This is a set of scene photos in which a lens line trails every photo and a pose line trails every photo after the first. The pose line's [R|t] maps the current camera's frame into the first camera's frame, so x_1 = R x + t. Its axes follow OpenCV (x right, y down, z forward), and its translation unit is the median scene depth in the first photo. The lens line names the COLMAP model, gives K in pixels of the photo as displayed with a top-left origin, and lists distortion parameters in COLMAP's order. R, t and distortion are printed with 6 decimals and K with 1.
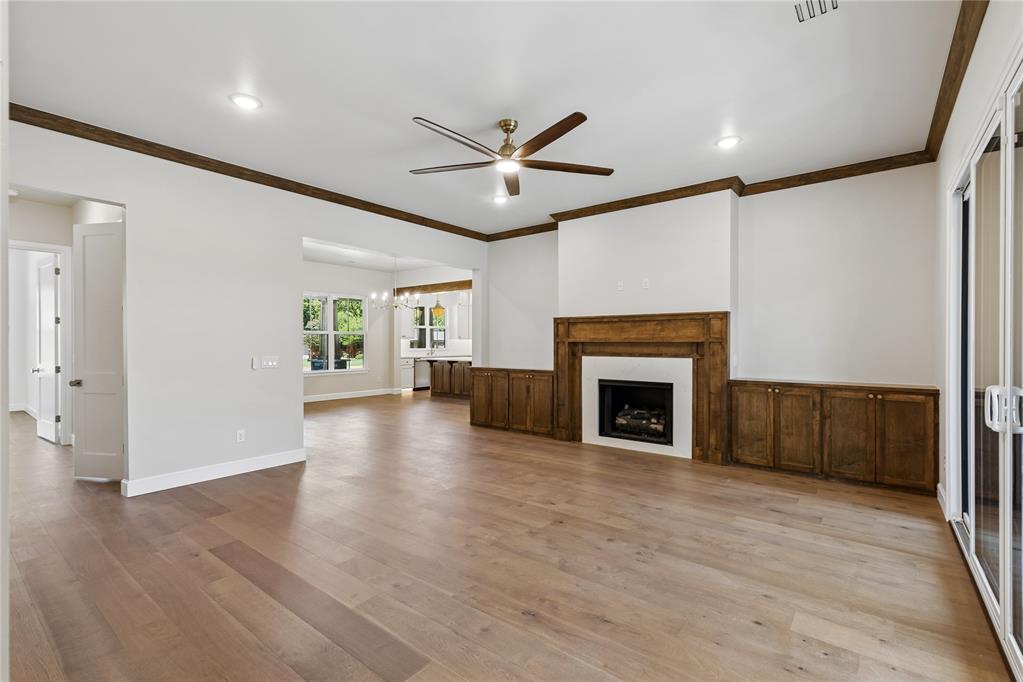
lens RADIAL K [[458.9, 0, 511.9], [0, 458.9, 341.2], [0, 0, 1]] dist [0.002978, -0.000109]
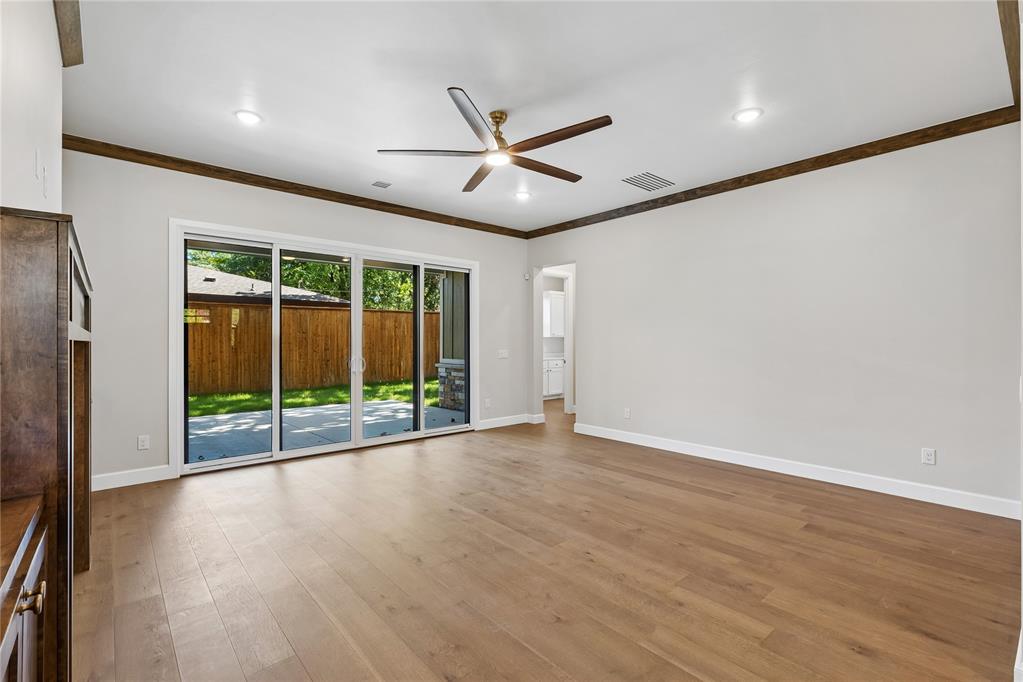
lens RADIAL K [[458.9, 0, 511.4], [0, 458.9, 340.3], [0, 0, 1]] dist [0.002978, -0.000109]
pose [[-0.982048, 0.005348, 0.188553, -0.243424], [0.005021, 0.999985, -0.002210, -0.001722], [-0.188562, -0.001224, -0.982061, 2.154560]]
